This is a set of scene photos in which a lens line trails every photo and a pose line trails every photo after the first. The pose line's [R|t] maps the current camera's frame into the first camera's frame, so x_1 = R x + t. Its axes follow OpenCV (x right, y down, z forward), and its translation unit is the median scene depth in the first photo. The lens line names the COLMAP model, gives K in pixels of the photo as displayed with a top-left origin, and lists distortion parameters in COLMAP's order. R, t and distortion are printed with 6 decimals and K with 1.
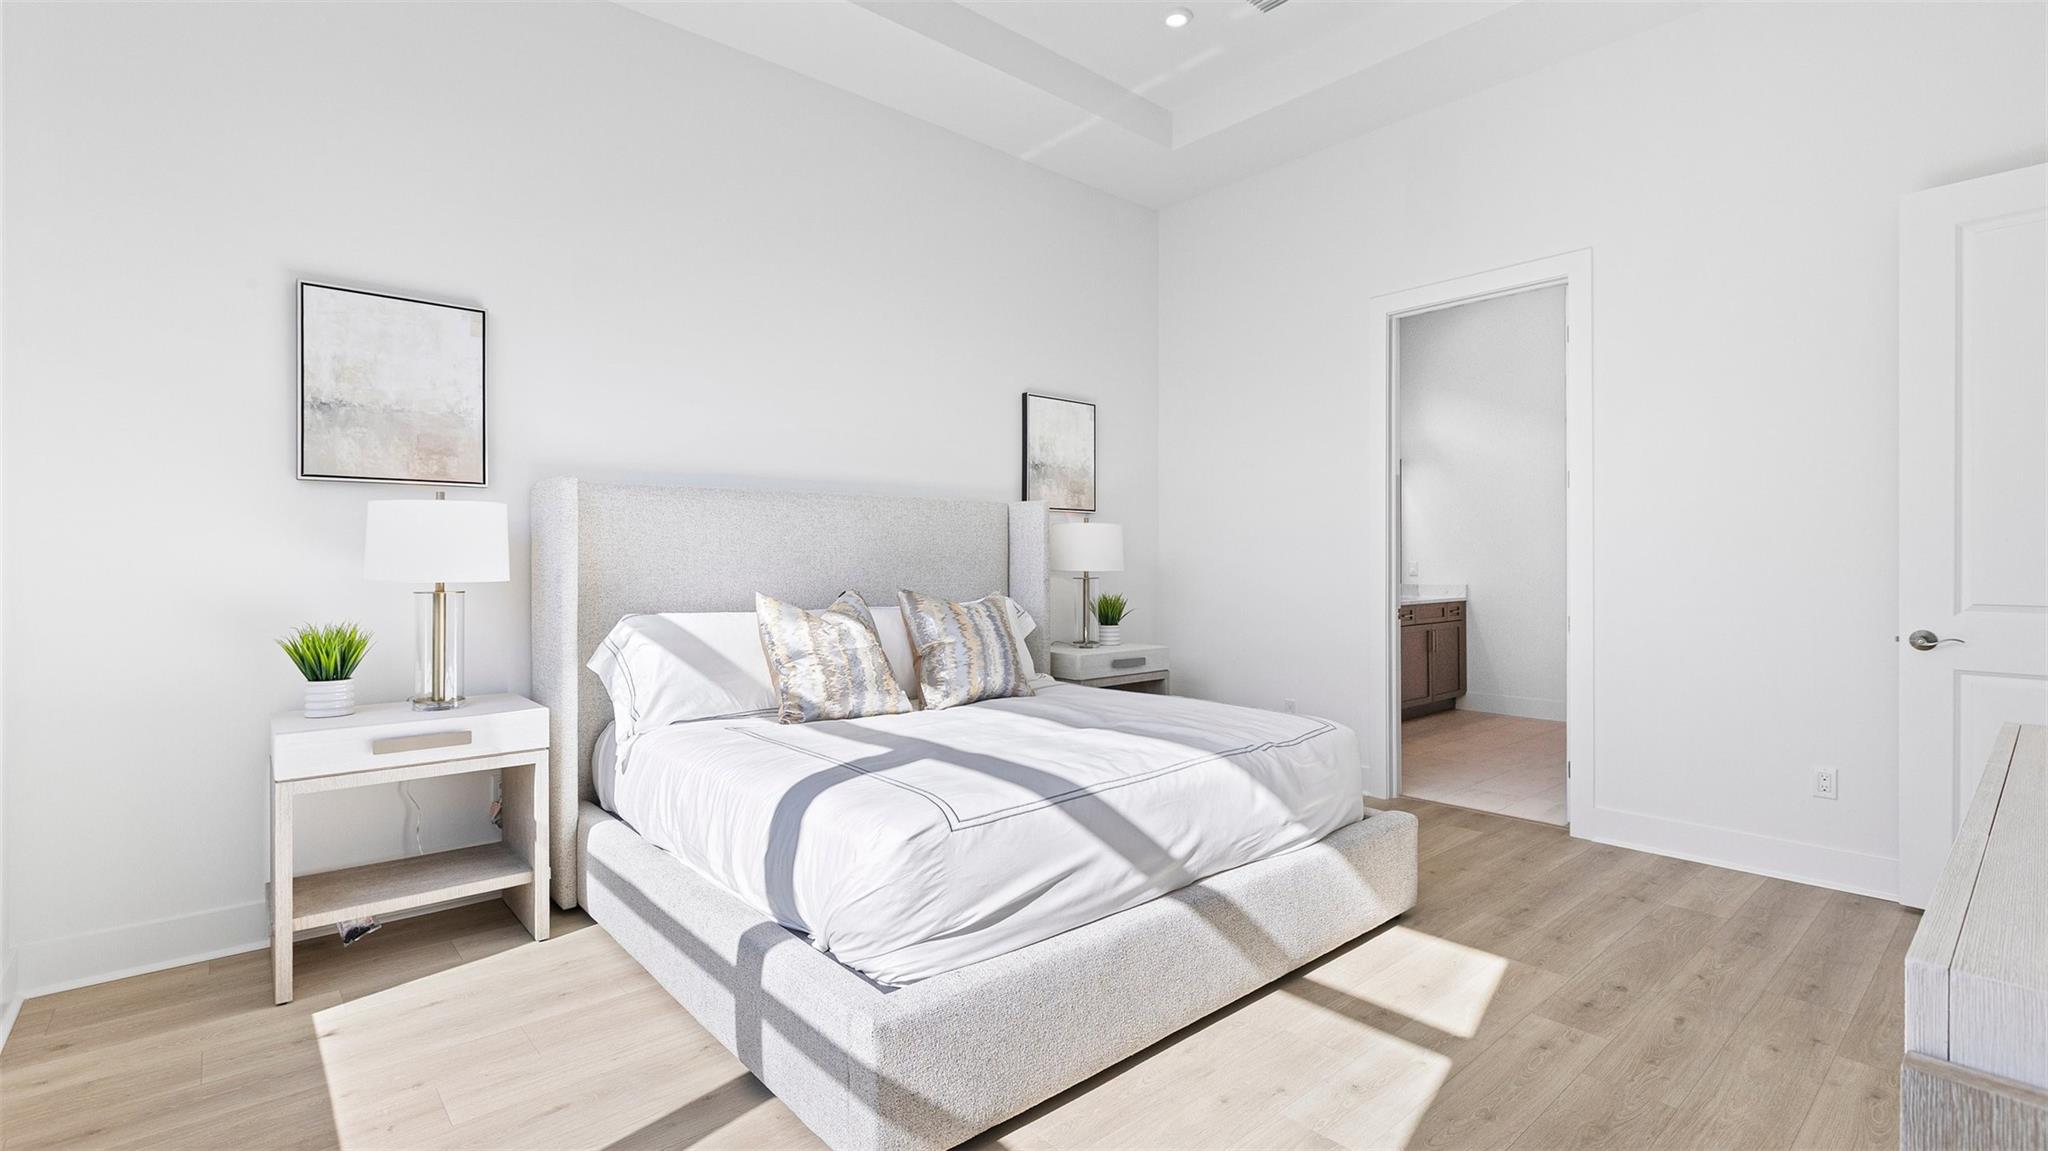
lens RADIAL K [[920.3, 0, 1026.2], [0, 920.3, 565.0], [0, 0, 1]] dist [0.007107, -0.000309]
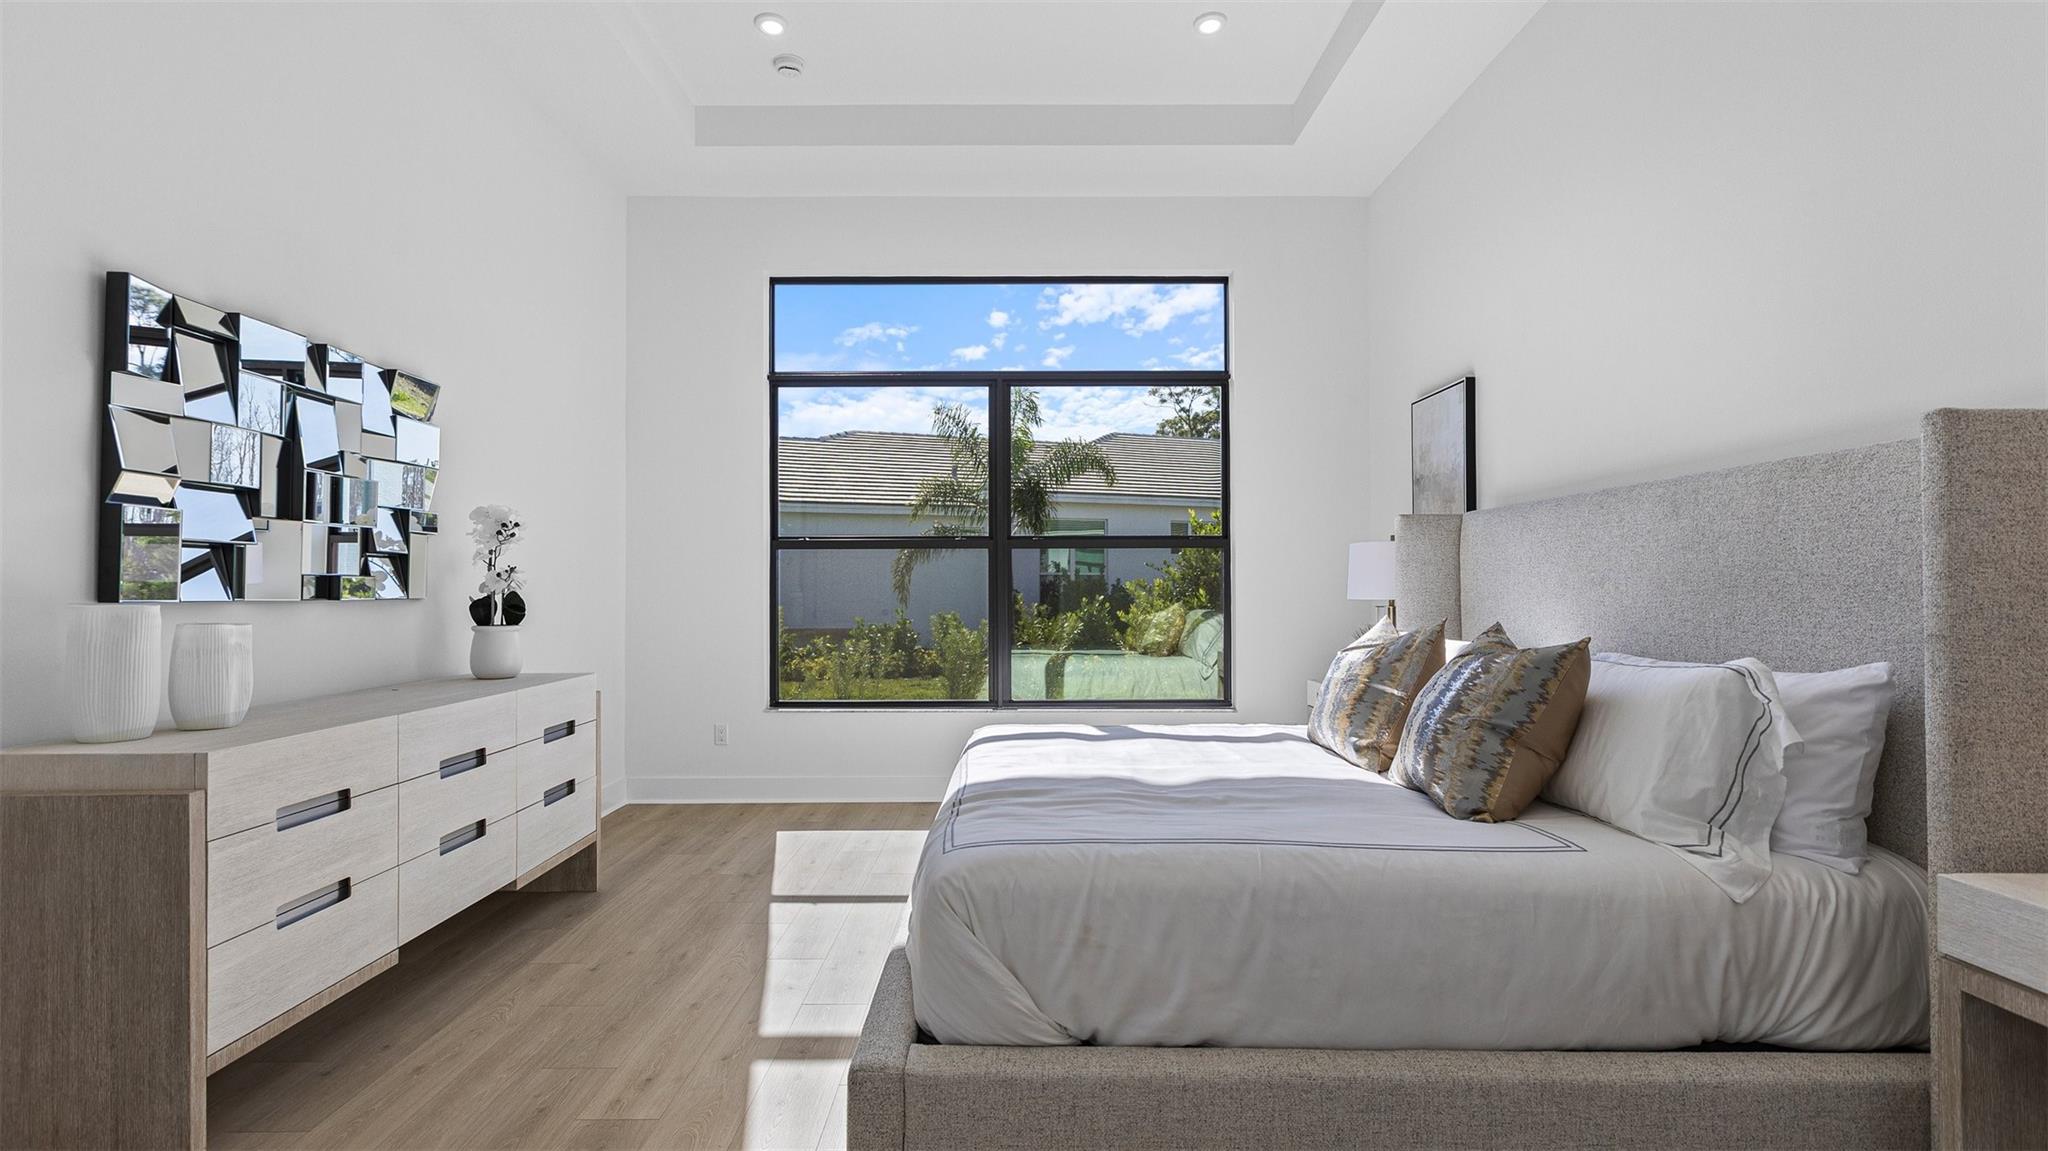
lens RADIAL K [[920.3, 0, 1007.7], [0, 920.3, 577.0], [0, 0, 1]] dist [0.007107, -0.000309]
pose [[-0.669948, -0.004360, -0.742395, 0.882029], [-0.000953, 0.999987, -0.005013, -0.008193], [0.742407, -0.002651, -0.669943, 1.654678]]
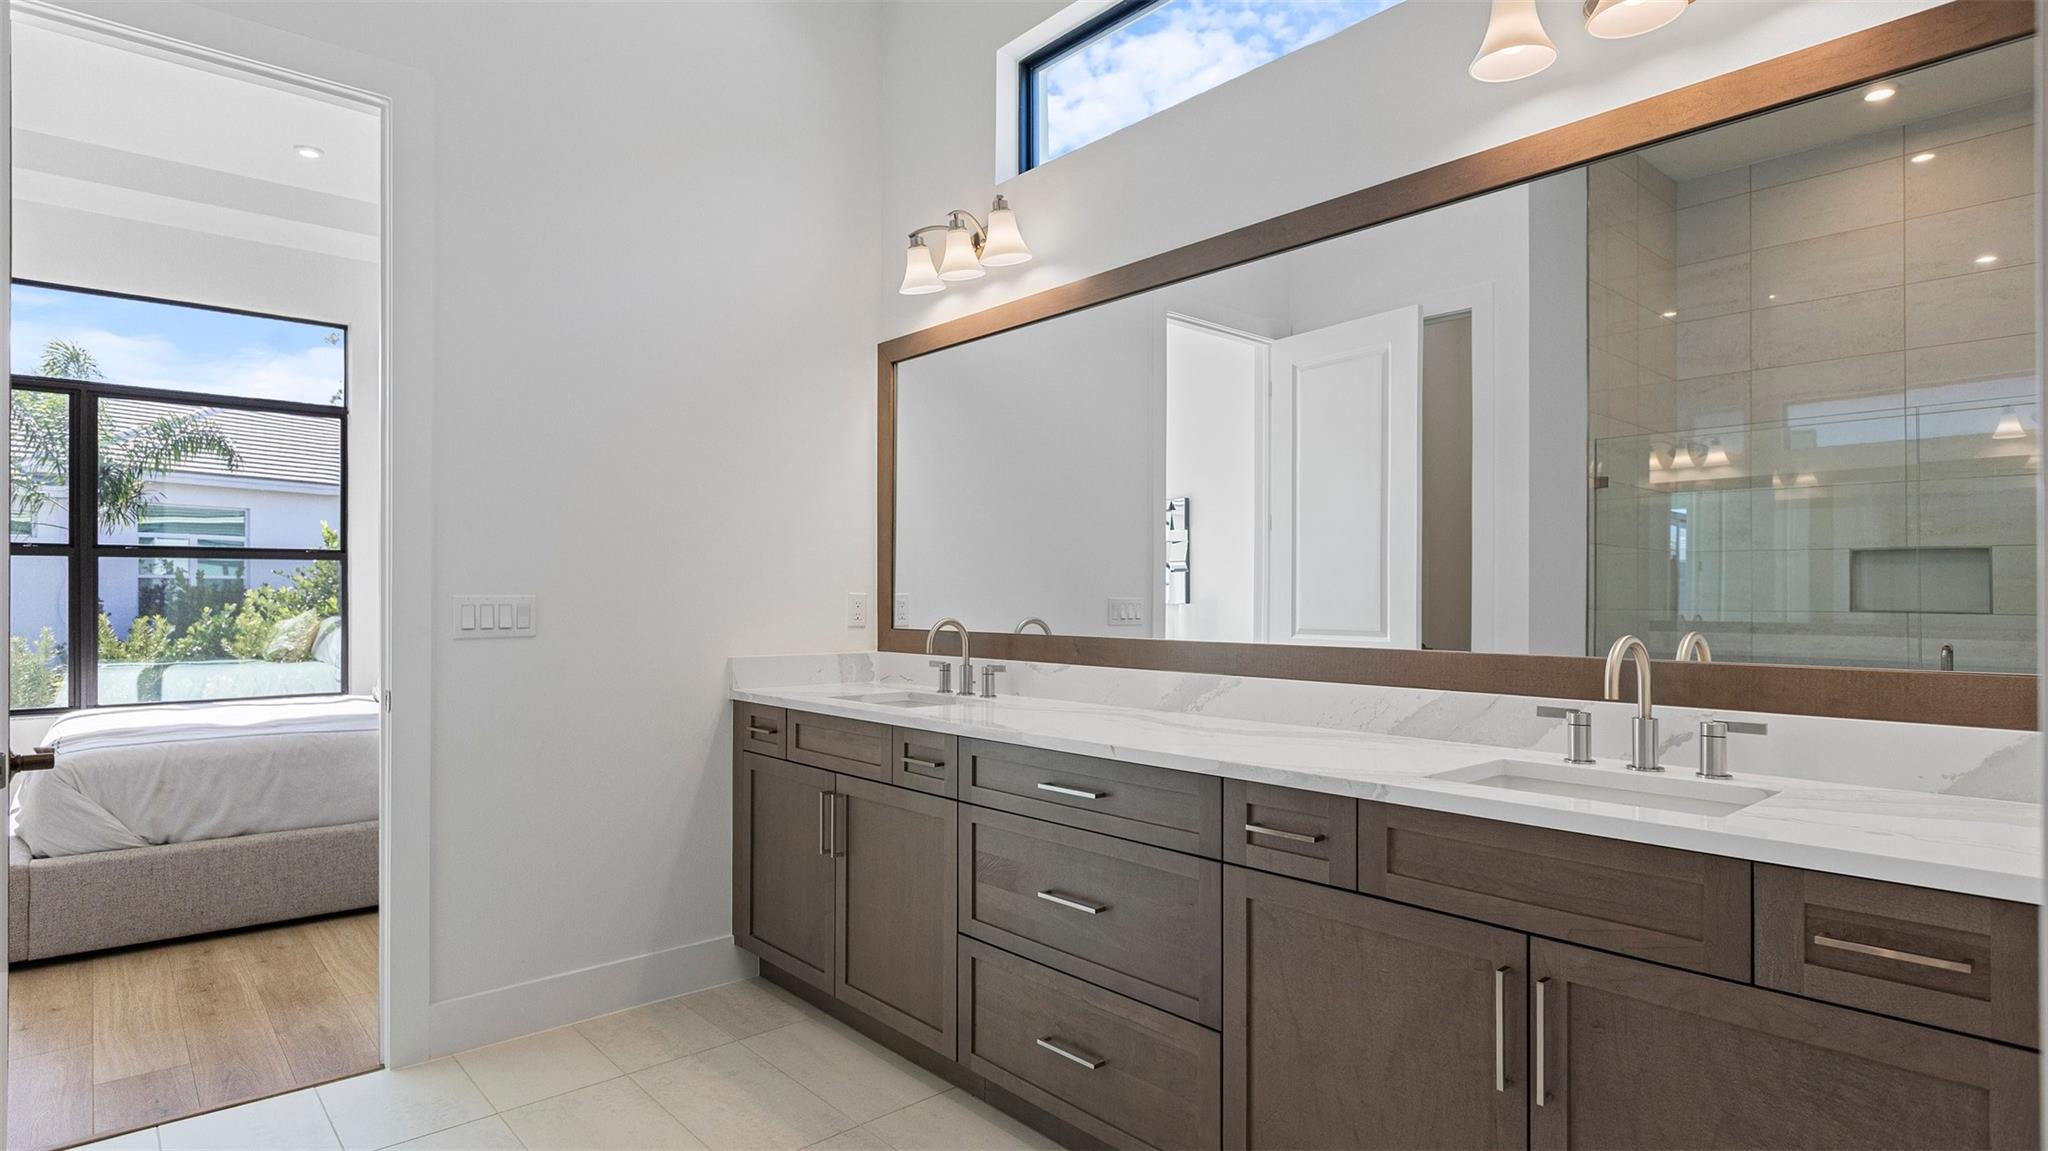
lens RADIAL K [[1098.2, 0, 1032.5], [0, 1098.2, 586.8], [0, 0, 1]] dist [-0.002291, 0.003715]
pose [[-0.016386, -0.003559, -0.999859, 1.762771], [-0.005029, 0.999981, -0.003477, -0.015457], [0.999853, 0.004971, -0.016403, 2.406817]]
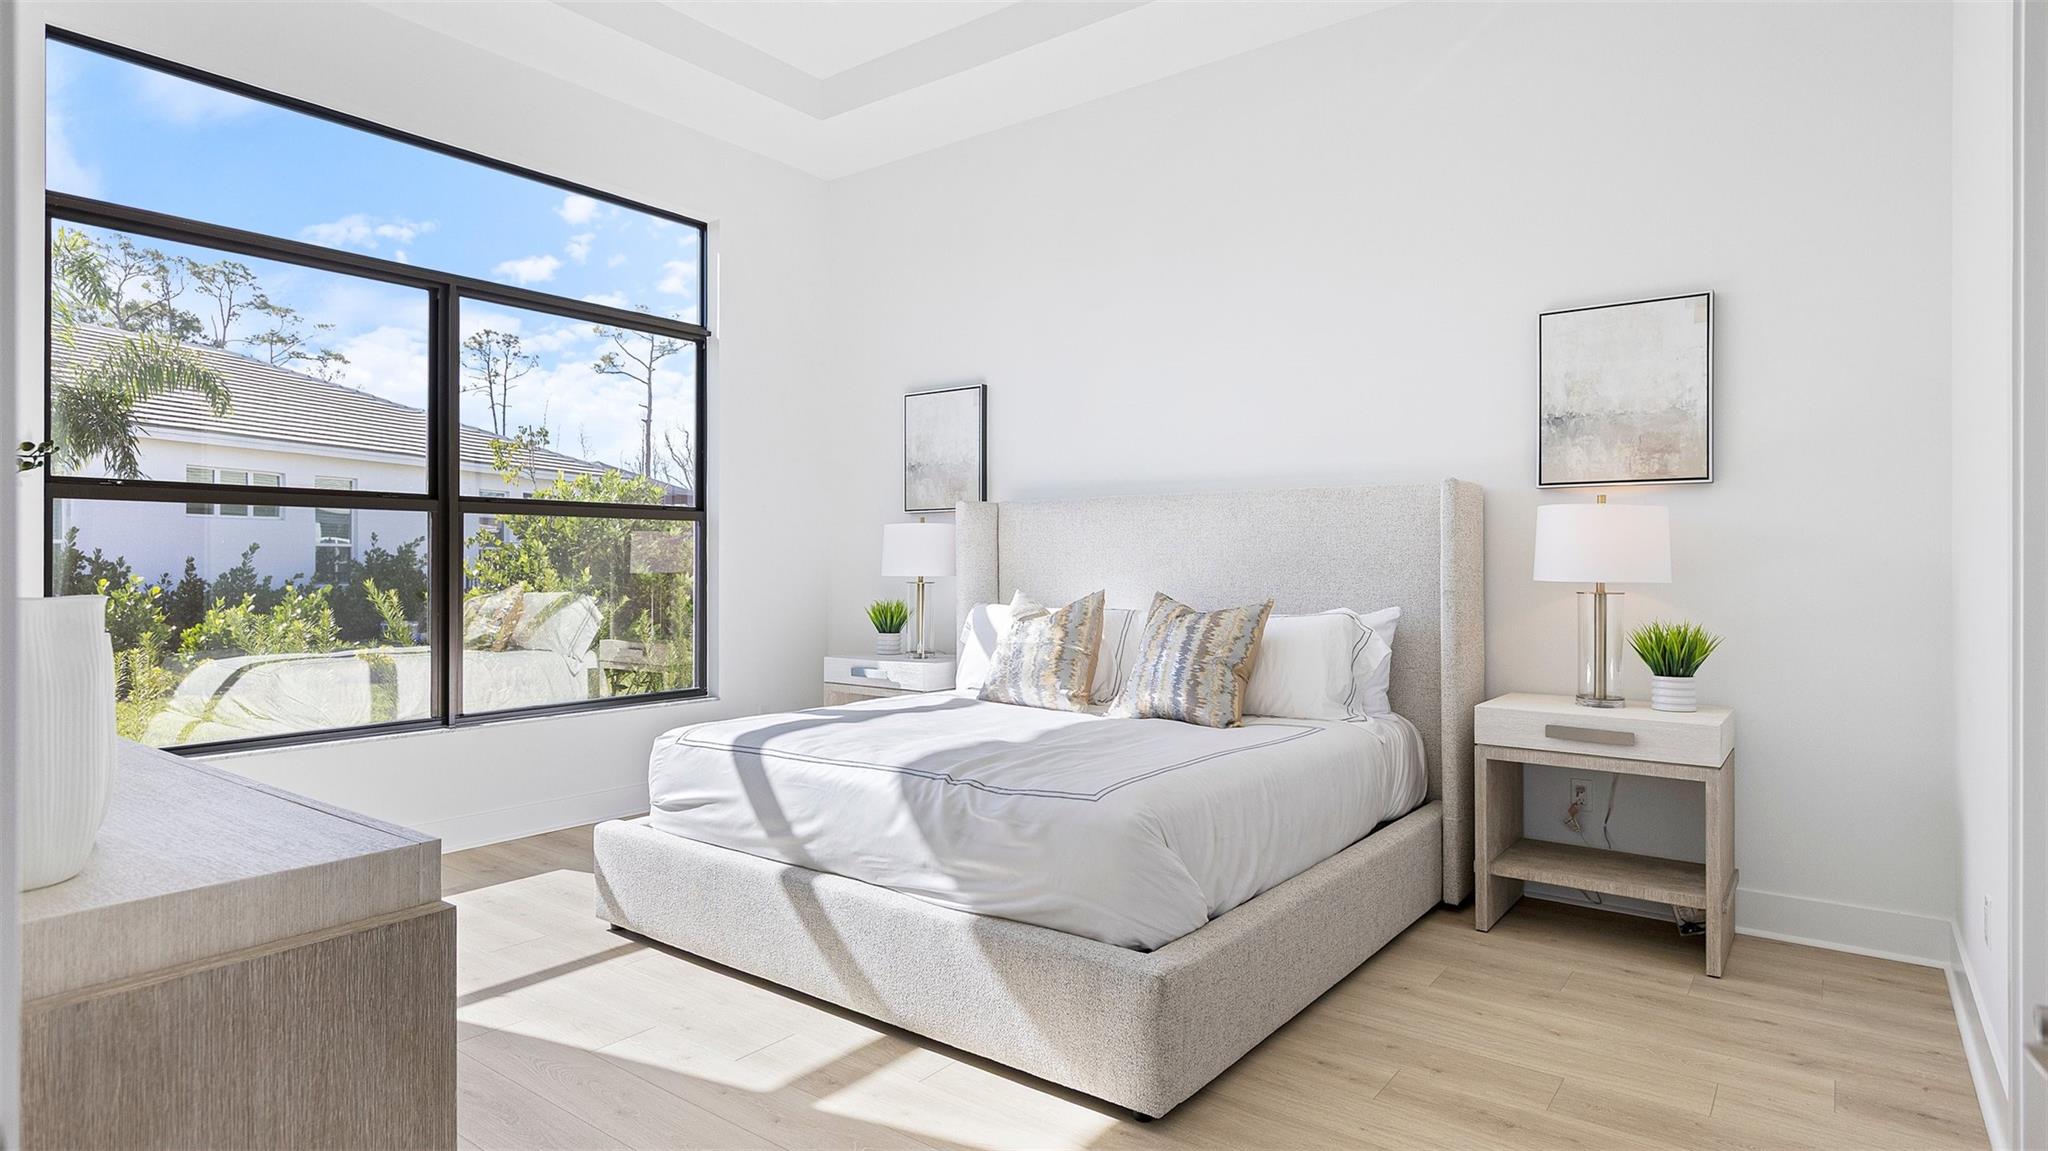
lens RADIAL K [[1098.2, 0, 1026.6], [0, 1098.2, 564.3], [0, 0, 1]] dist [-0.002291, 0.003715]
pose [[0.199036, 0.002986, -0.979988, 1.314202], [-0.008016, 0.999967, 0.001419, -0.005980], [0.979959, 0.007573, 0.199053, 0.886134]]
